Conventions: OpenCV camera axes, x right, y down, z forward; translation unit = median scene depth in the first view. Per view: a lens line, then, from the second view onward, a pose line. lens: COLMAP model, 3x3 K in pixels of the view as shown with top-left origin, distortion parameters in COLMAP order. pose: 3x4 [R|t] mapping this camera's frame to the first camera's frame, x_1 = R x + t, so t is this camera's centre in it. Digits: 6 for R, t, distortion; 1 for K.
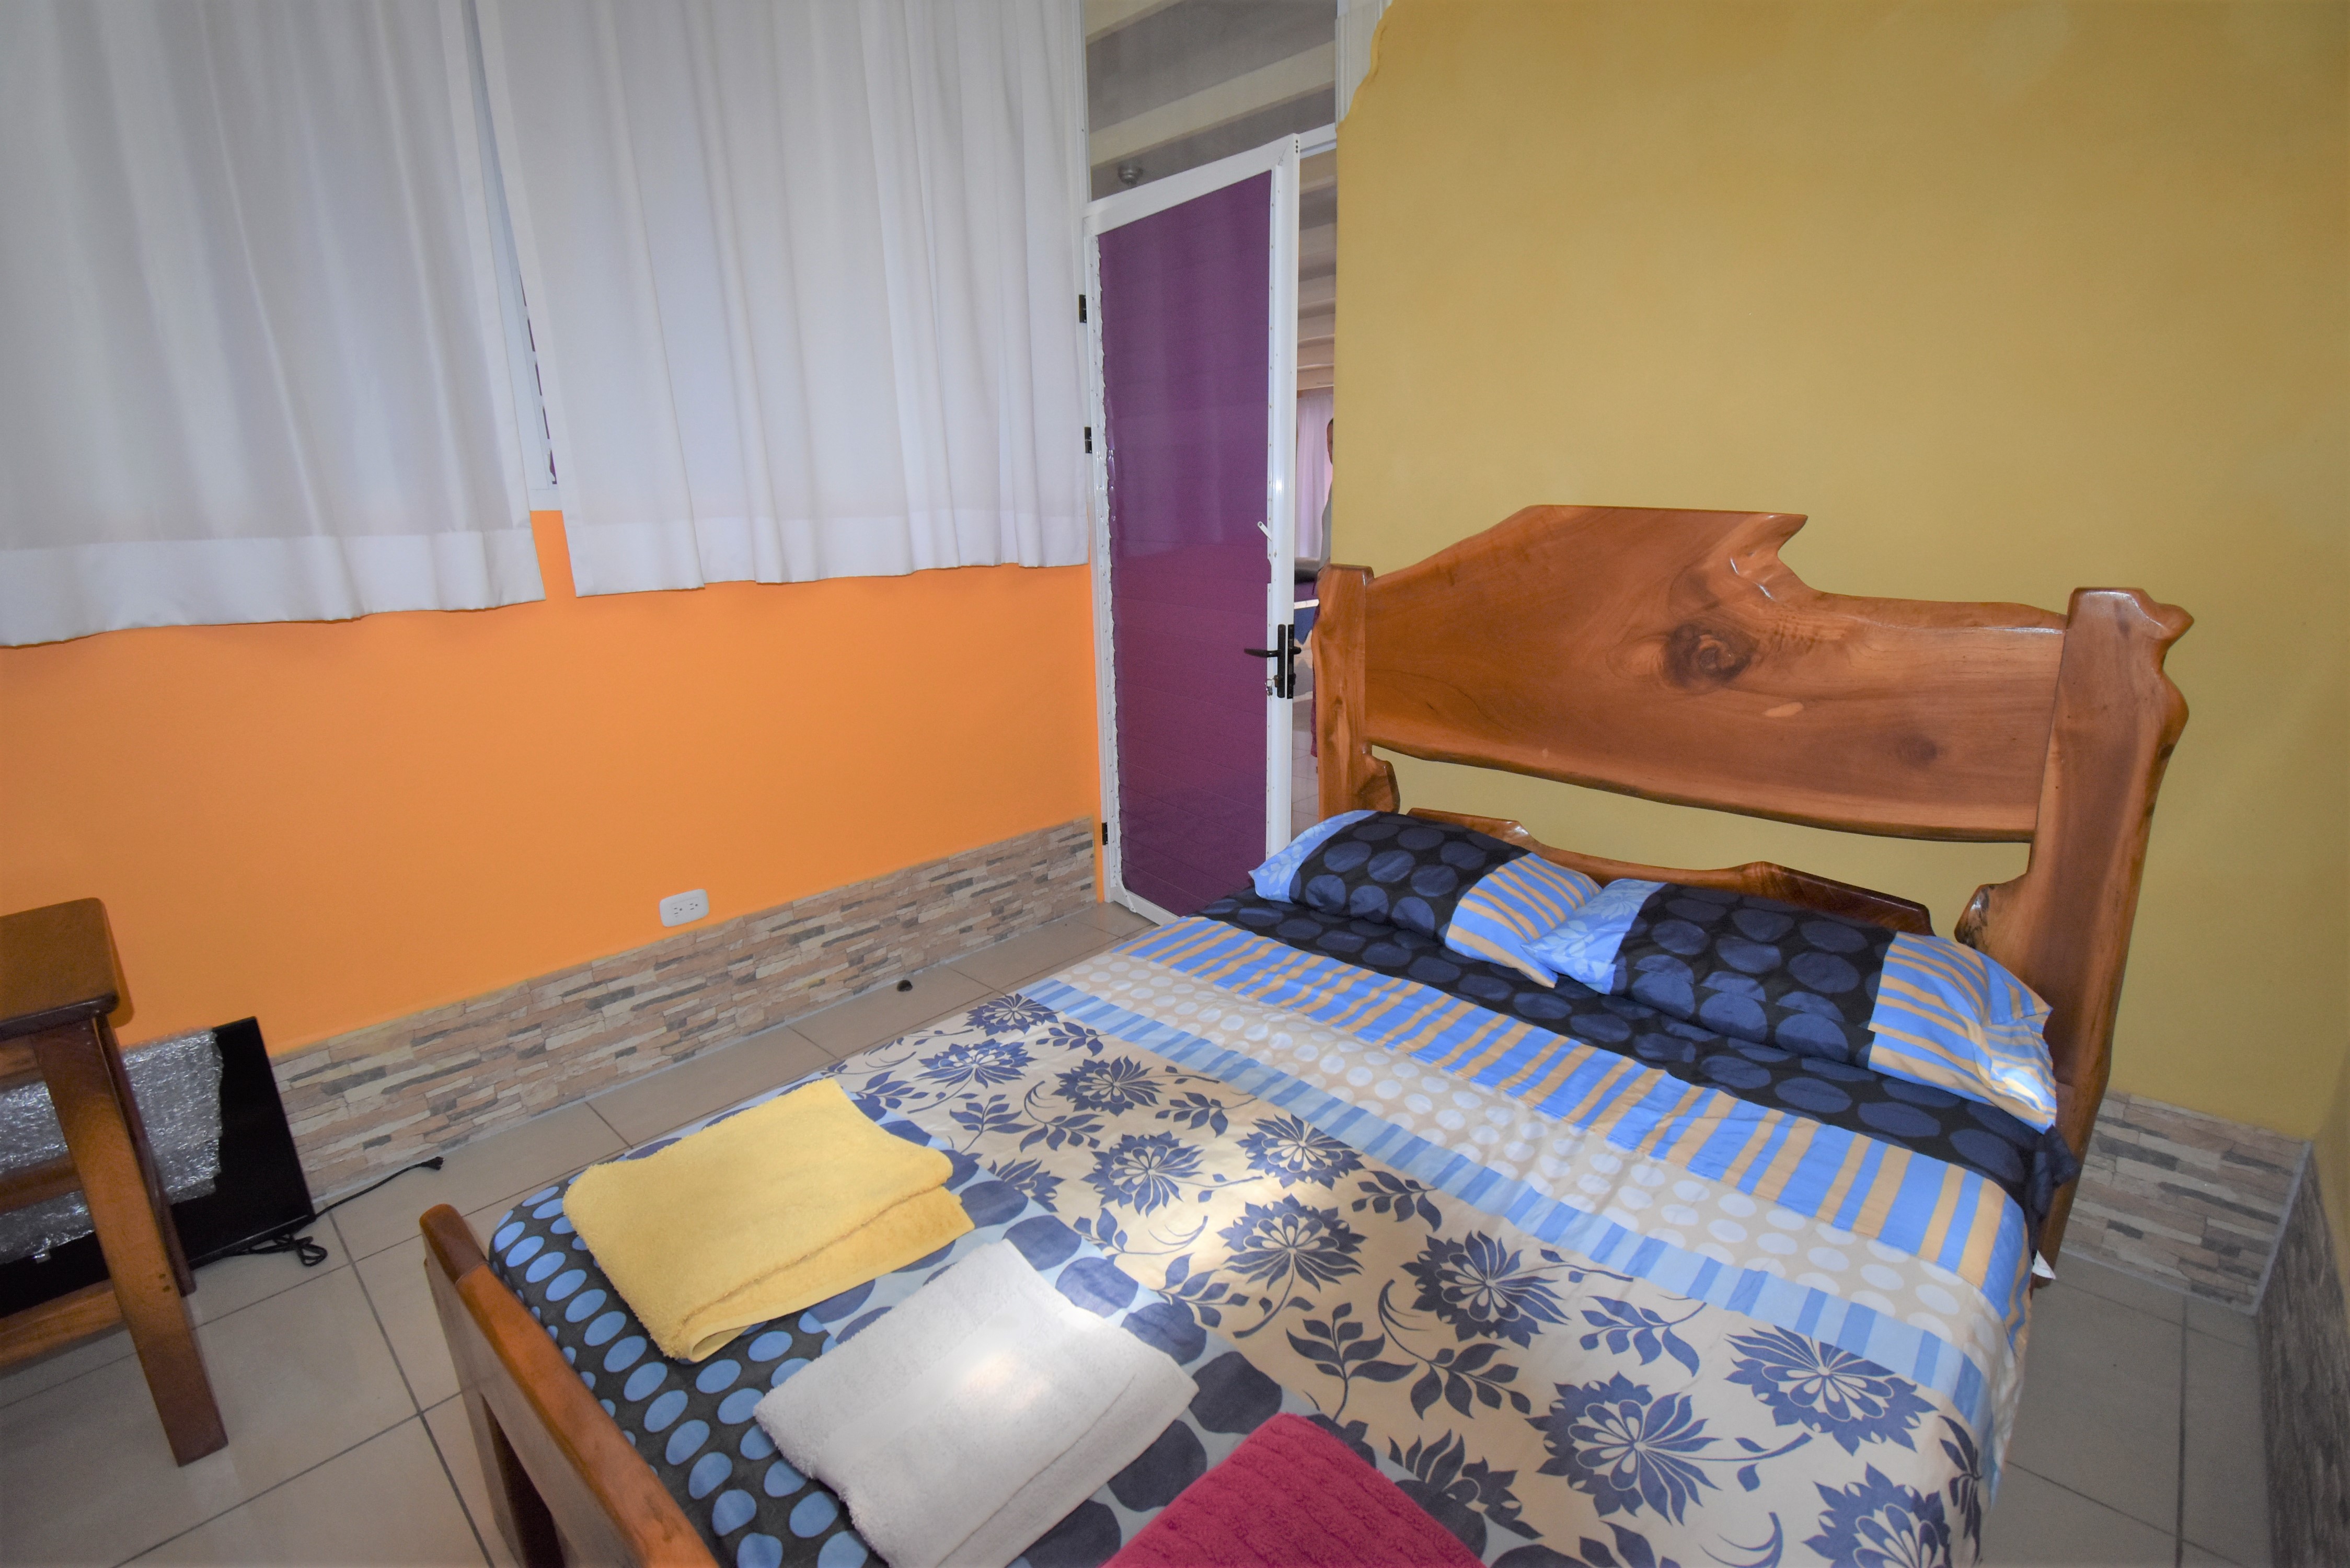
lens RADIAL K [[1039.6, 0, 1173.7], [0, 1039.6, 786.9], [0, 0, 1]] dist [0.020033, -0.025253]
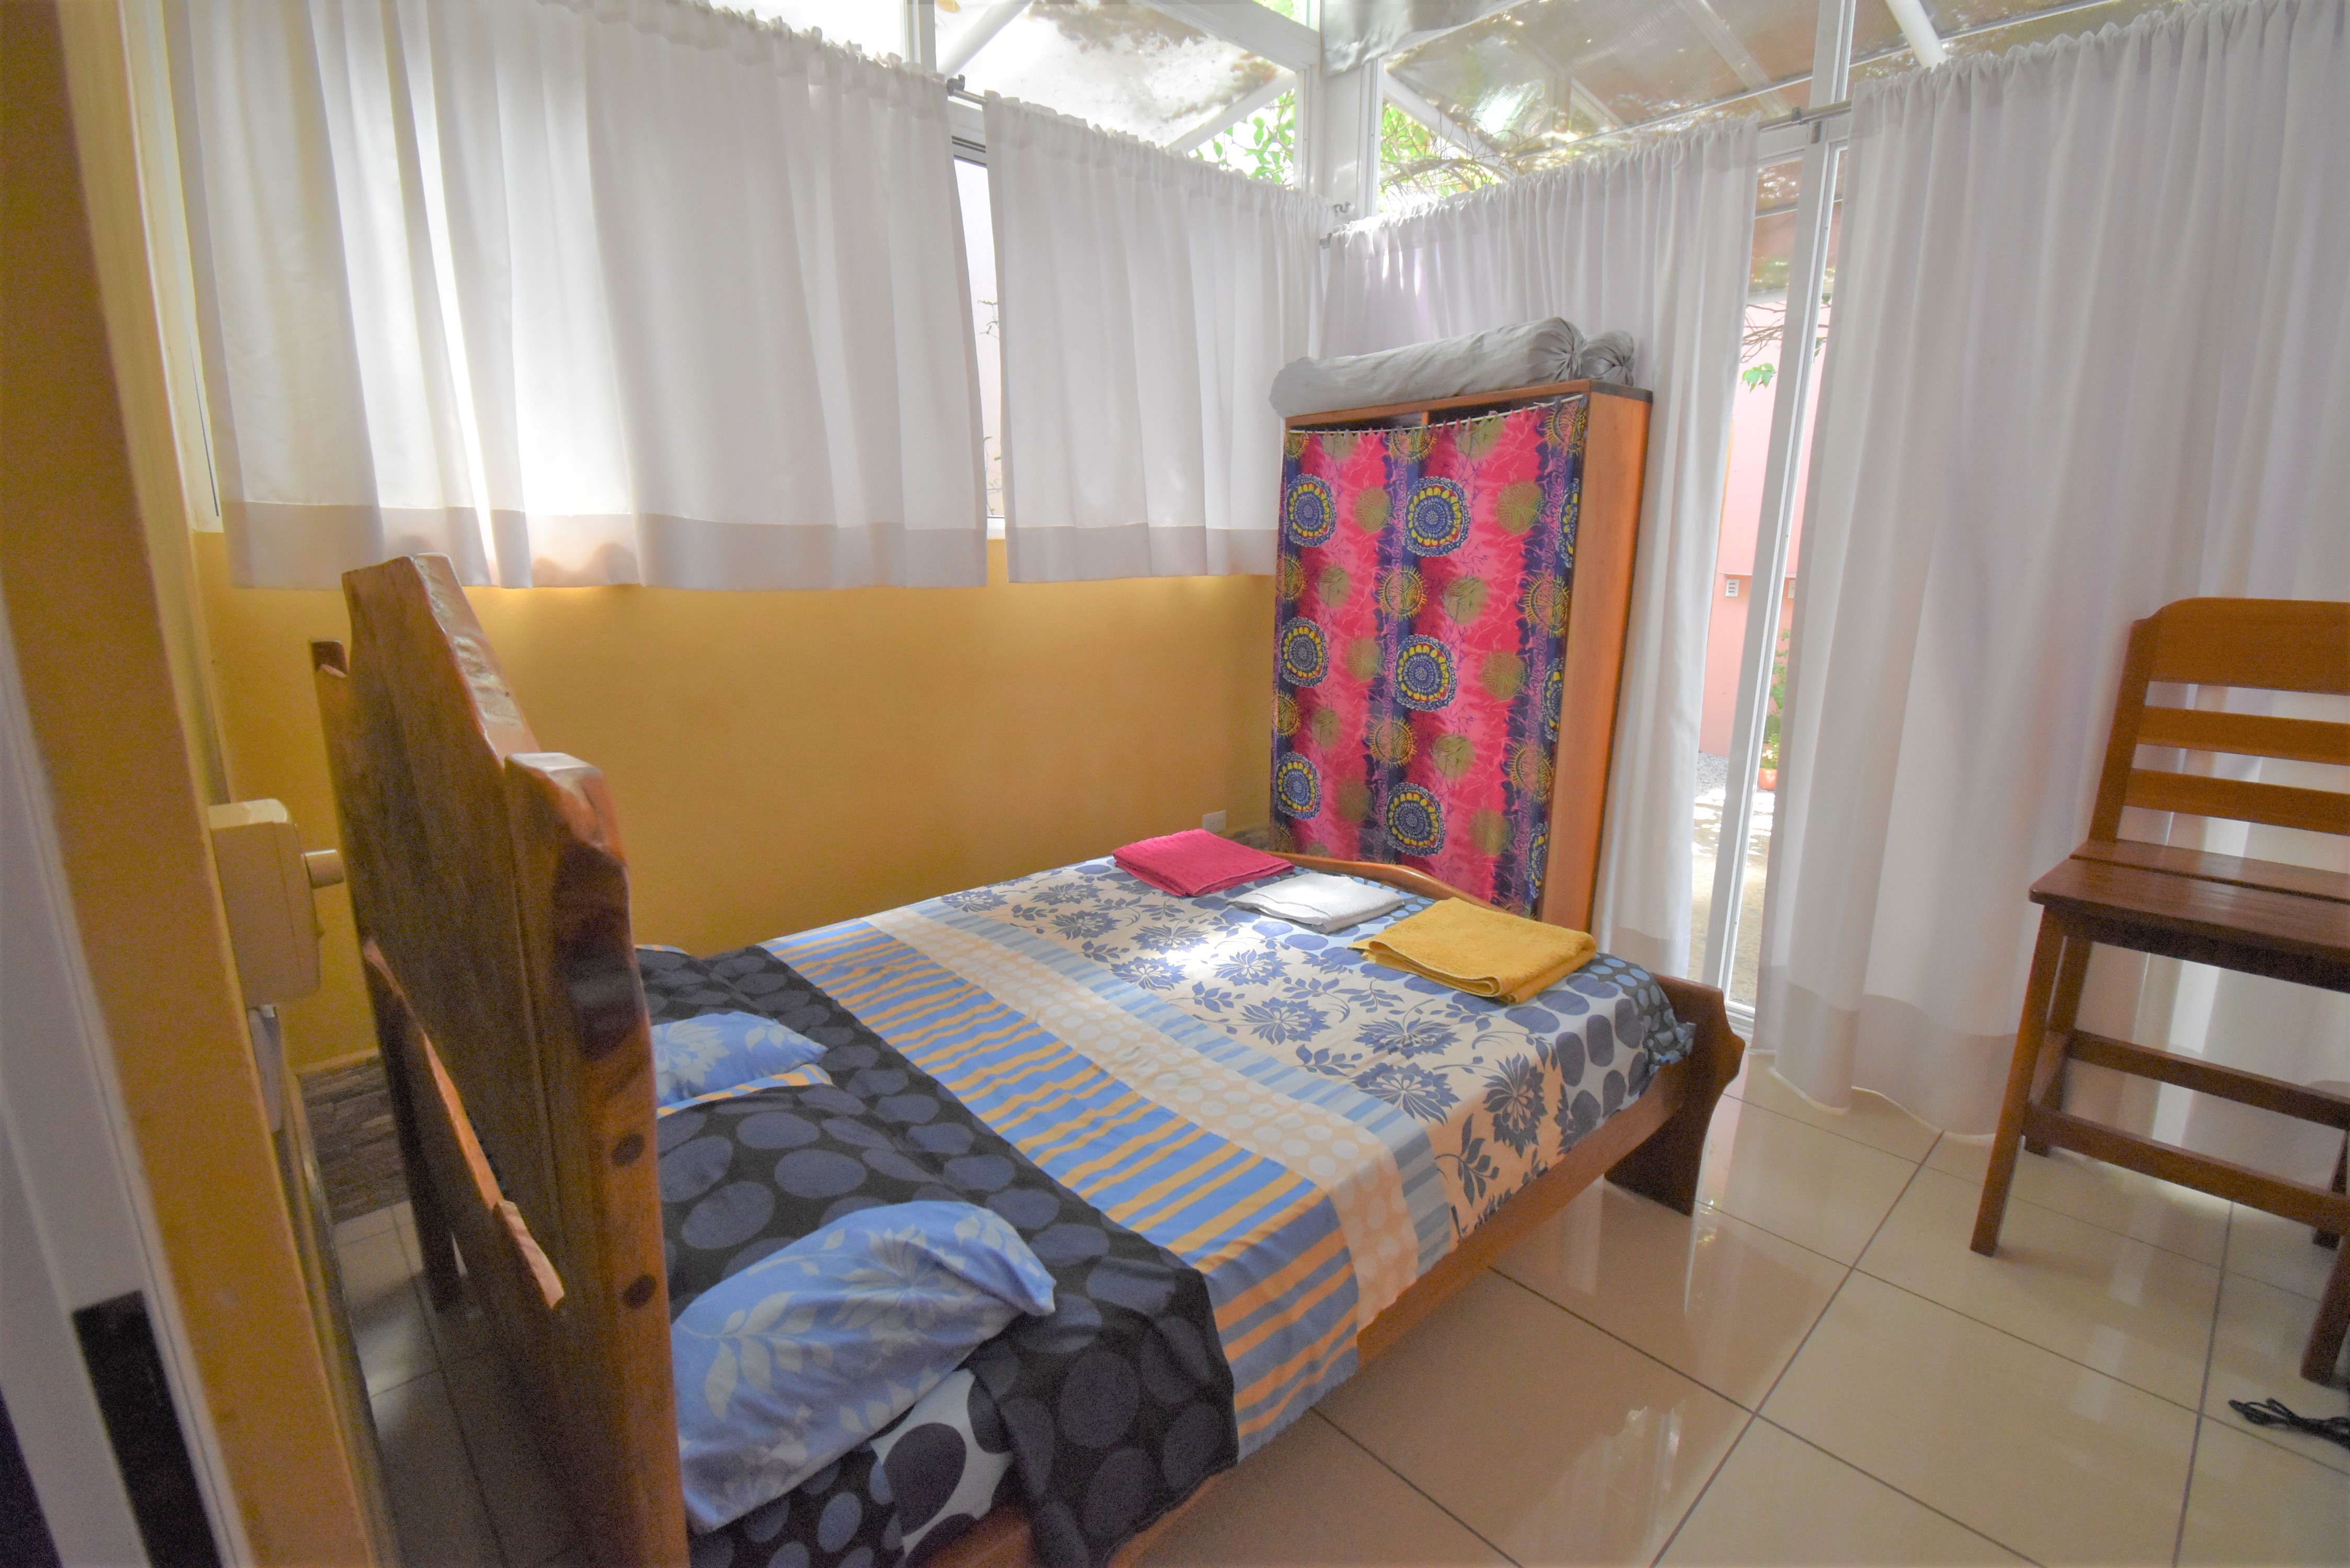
lens RADIAL K [[1039.6, 0, 1173.7], [0, 1039.6, 786.9], [0, 0, 1]] dist [0.020033, -0.025253]
pose [[-0.997087, 0.003658, 0.076191, -0.029442], [0.039235, 0.881180, 0.471150, -0.561654], [-0.065415, 0.472767, -0.878756, 2.082933]]
